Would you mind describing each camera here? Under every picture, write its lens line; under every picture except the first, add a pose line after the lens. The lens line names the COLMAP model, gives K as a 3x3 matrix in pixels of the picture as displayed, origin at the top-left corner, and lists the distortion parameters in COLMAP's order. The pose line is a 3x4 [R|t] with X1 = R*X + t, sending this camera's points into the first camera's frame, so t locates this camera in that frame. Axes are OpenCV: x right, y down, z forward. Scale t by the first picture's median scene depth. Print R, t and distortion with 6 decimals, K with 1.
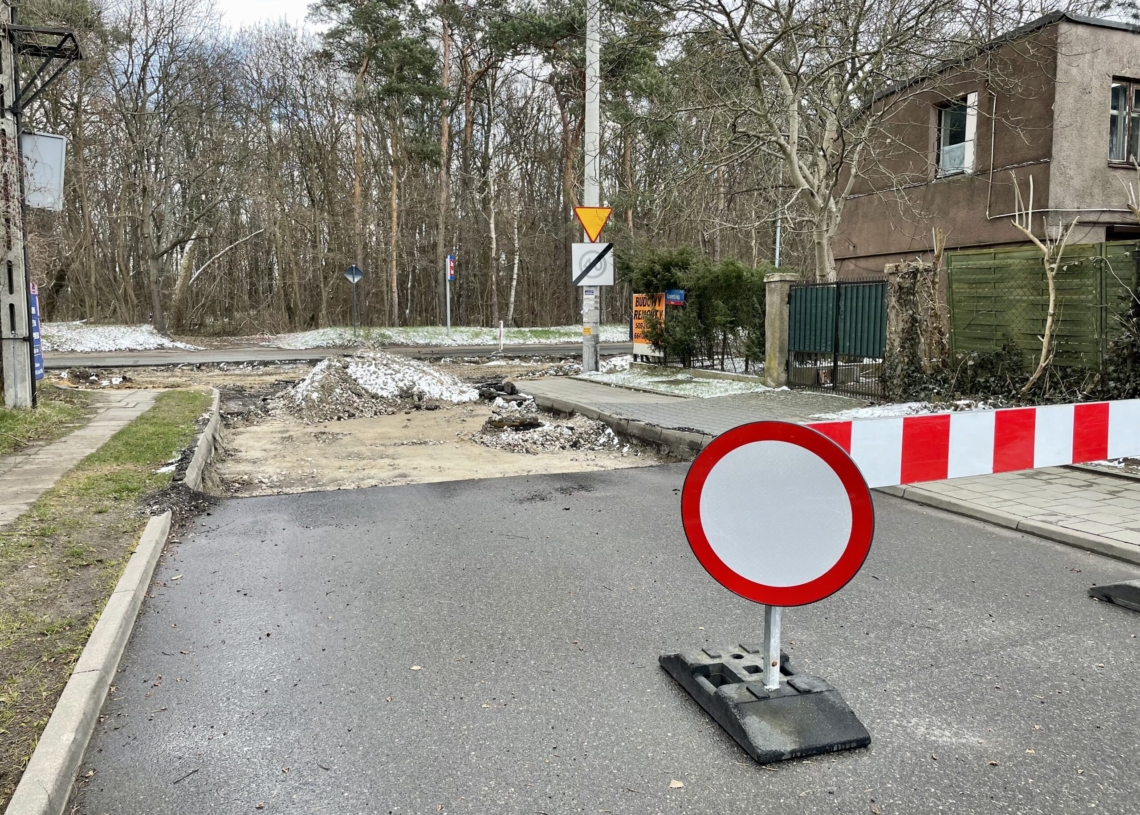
lens RADIAL K [[907.0, 0, 567.8], [0, 907.0, 383.4], [0, 0, 1]] dist [0.098486, -0.157181]
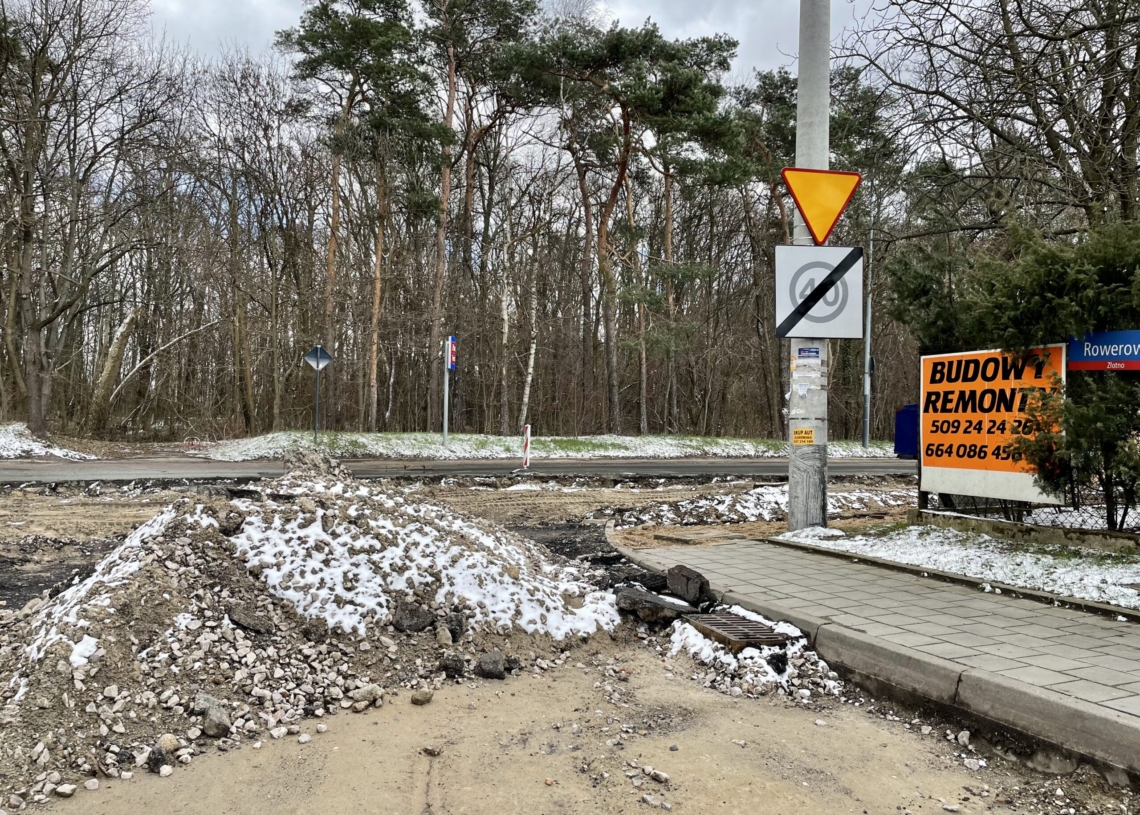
lens RADIAL K [[907.0, 0, 567.8], [0, 907.0, 383.4], [0, 0, 1]] dist [0.098486, -0.157181]
pose [[0.999416, 0.021125, 0.026870, -0.109672], [-0.017621, 0.992060, -0.124523, -0.025479], [-0.029287, 0.123977, 0.991853, 0.547073]]
